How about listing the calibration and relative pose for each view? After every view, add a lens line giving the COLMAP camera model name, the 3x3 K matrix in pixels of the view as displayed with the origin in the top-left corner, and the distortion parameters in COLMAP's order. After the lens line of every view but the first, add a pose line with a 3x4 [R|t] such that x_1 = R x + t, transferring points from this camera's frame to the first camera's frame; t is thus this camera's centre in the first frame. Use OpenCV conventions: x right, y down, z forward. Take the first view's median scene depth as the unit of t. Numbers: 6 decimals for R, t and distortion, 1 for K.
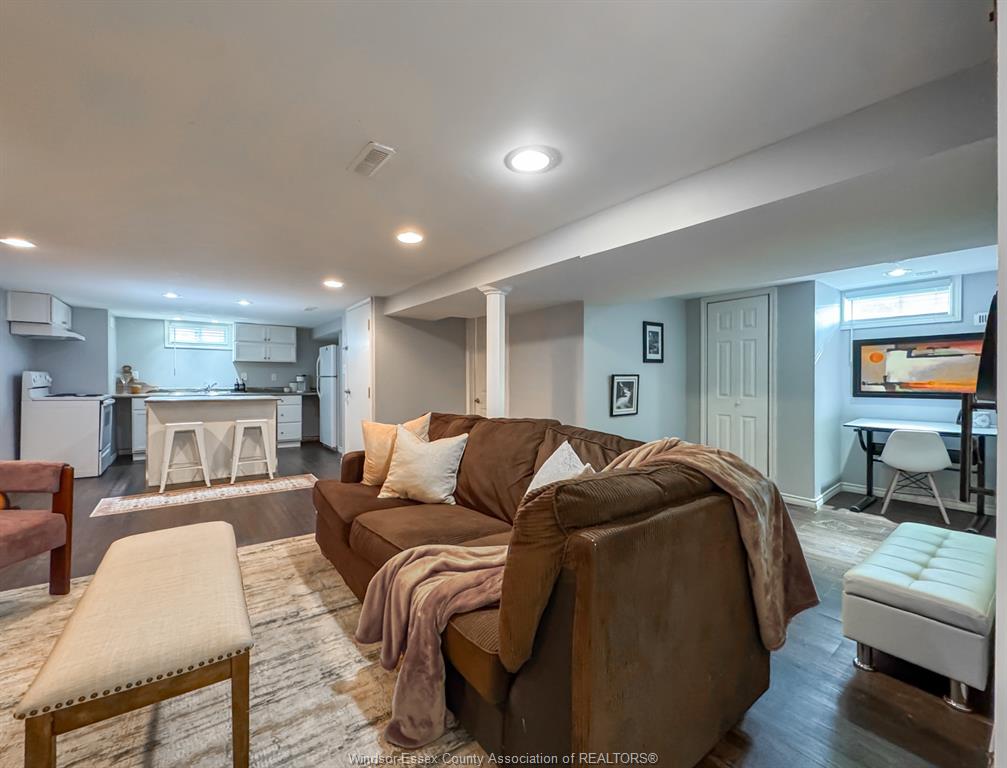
lens RADIAL K [[415.0, 0, 494.8], [0, 415.0, 383.7], [0, 0, 1]] dist [-0.001819, -0.000203]
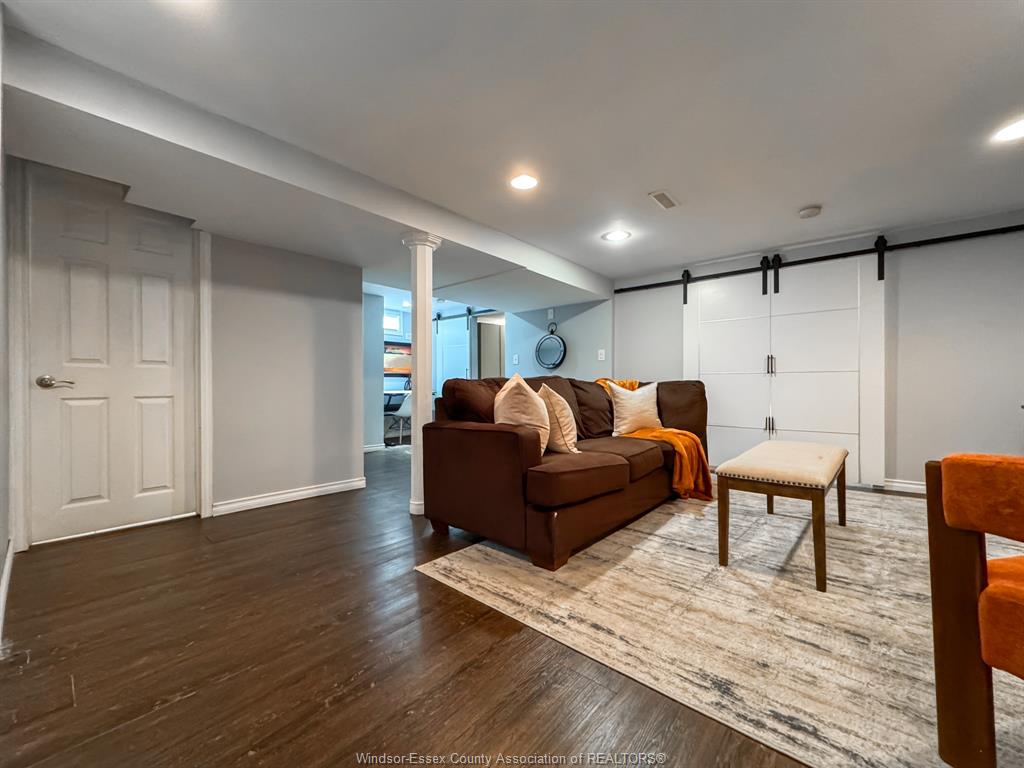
lens RADIAL K [[408.9, 0, 516.1], [0, 408.9, 384.0], [0, 0, 1]] dist [-0.000977, 0.000039]
pose [[-0.219003, -0.000258, 0.975724, -0.700065], [0.009710, 0.999950, 0.002444, 0.059561], [-0.975676, 0.010009, -0.218989, 0.788683]]
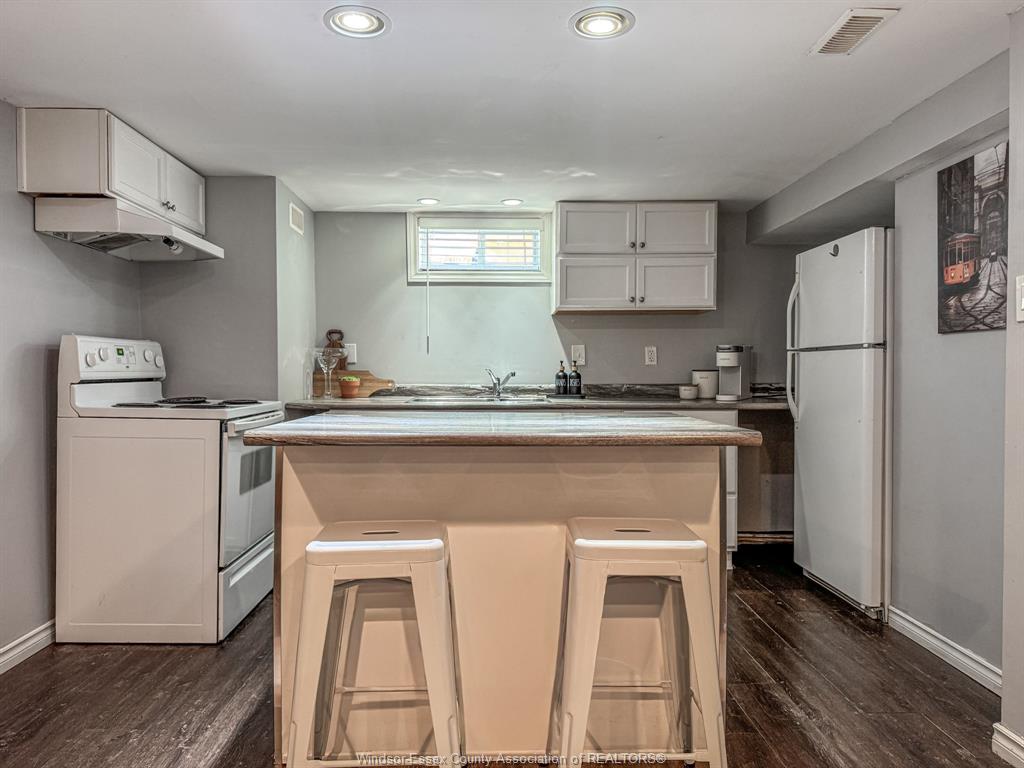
lens RADIAL K [[718.3, 0, 510.7], [0, 718.3, 386.2], [0, 0, 1]] dist [0.113619, -0.183565]
pose [[0.817811, 0.007129, -0.575443, -0.479102], [-0.002570, 0.999959, 0.008736, 0.008718], [0.575481, -0.005666, 0.817795, 0.742711]]
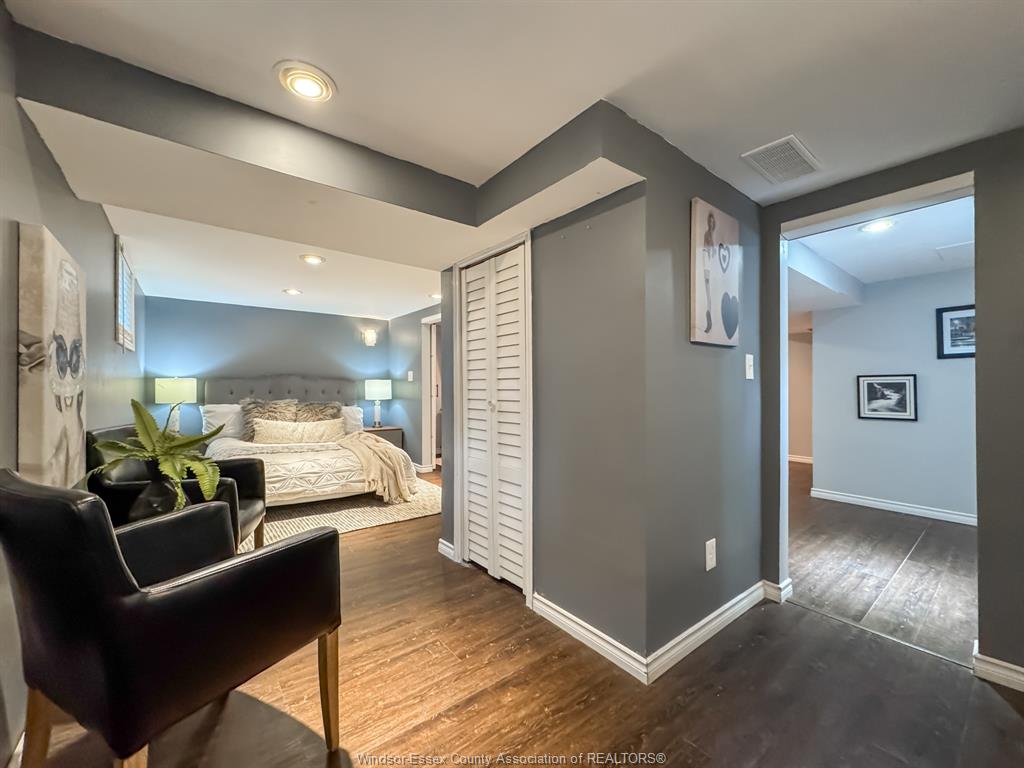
lens RADIAL K [[412.9, 0, 512.0], [0, 412.9, 384.0], [0, 0, 1]] dist [-0.003166, 0.000537]
pose [[0.026533, -0.008044, -0.999616, 1.192918], [-0.009019, 0.999925, -0.008285, 0.013038], [0.999607, 0.009235, 0.026459, 0.148230]]
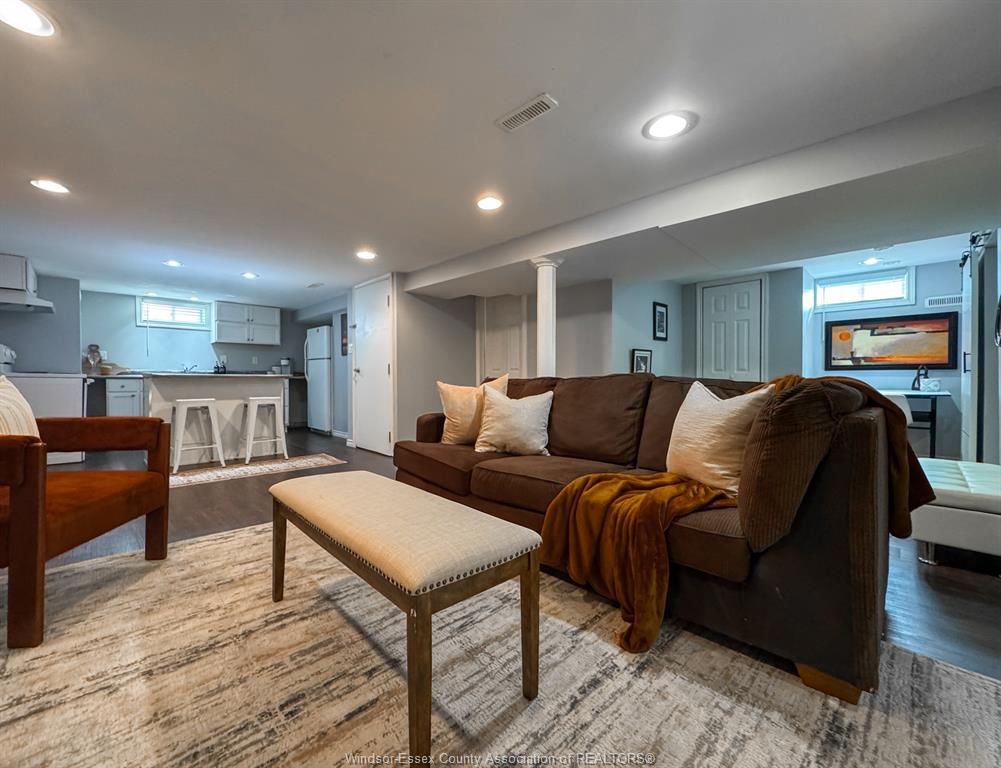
lens RADIAL K [[410.0, 0, 489.0], [0, 410.0, 384.1], [0, 0, 1]] dist [-0.001454, -0.000178]
pose [[0.990590, -0.005067, 0.136767, -0.225301], [0.004037, 0.999961, 0.007805, 0.057305], [-0.136801, -0.007180, 0.990573, -0.006137]]
